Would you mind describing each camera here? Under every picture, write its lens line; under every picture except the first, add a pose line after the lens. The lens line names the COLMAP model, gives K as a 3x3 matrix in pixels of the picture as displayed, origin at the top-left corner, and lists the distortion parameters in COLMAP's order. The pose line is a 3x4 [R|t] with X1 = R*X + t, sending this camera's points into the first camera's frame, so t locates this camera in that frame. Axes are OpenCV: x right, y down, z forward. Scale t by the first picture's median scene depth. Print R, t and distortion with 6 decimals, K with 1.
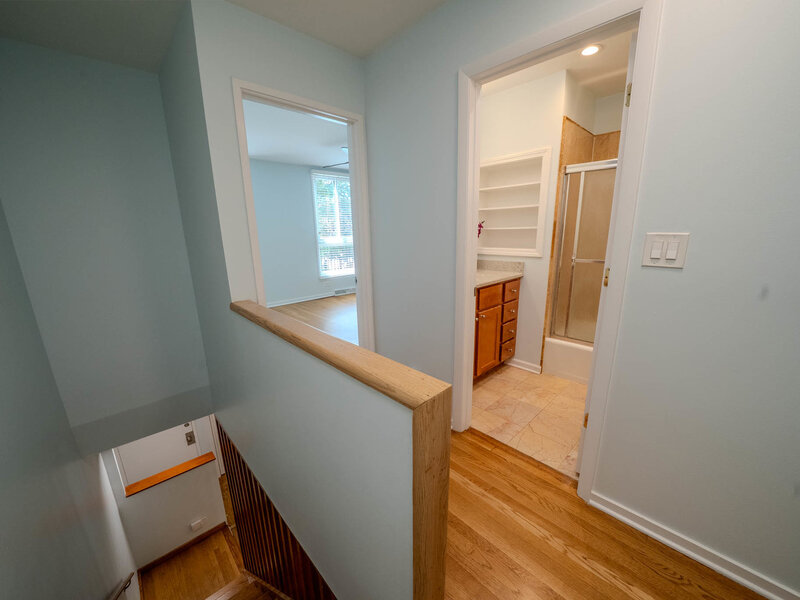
lens RADIAL K [[311.5, 0, 405.2], [0, 311.5, 302.3], [0, 0, 1]] dist [-0.020095, 0.000260]
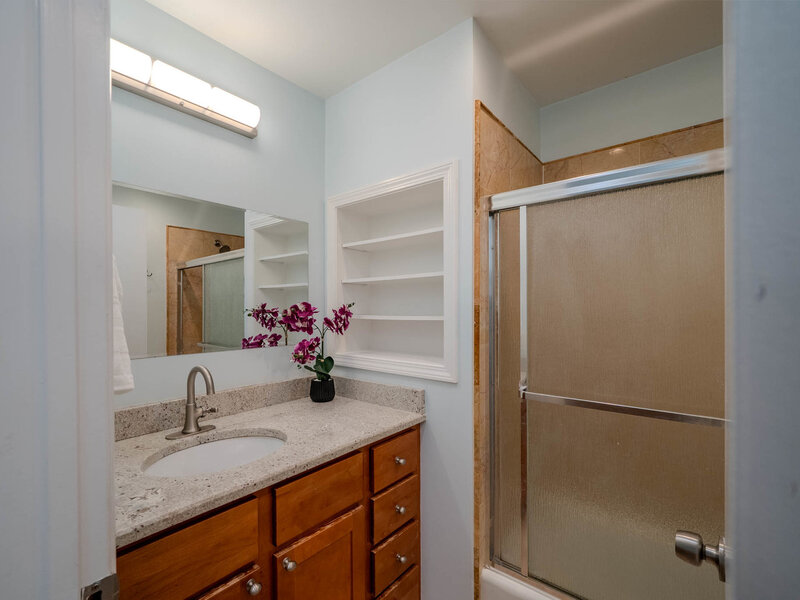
lens RADIAL K [[361.5, 0, 392.9], [0, 361.5, 304.3], [0, 0, 1]] dist [-0.001824, -0.000335]
pose [[0.994828, 0.019044, 0.099773, 0.296667], [0.006108, 0.969273, -0.245912, -0.129428], [-0.101391, 0.245249, 0.964144, 0.477151]]
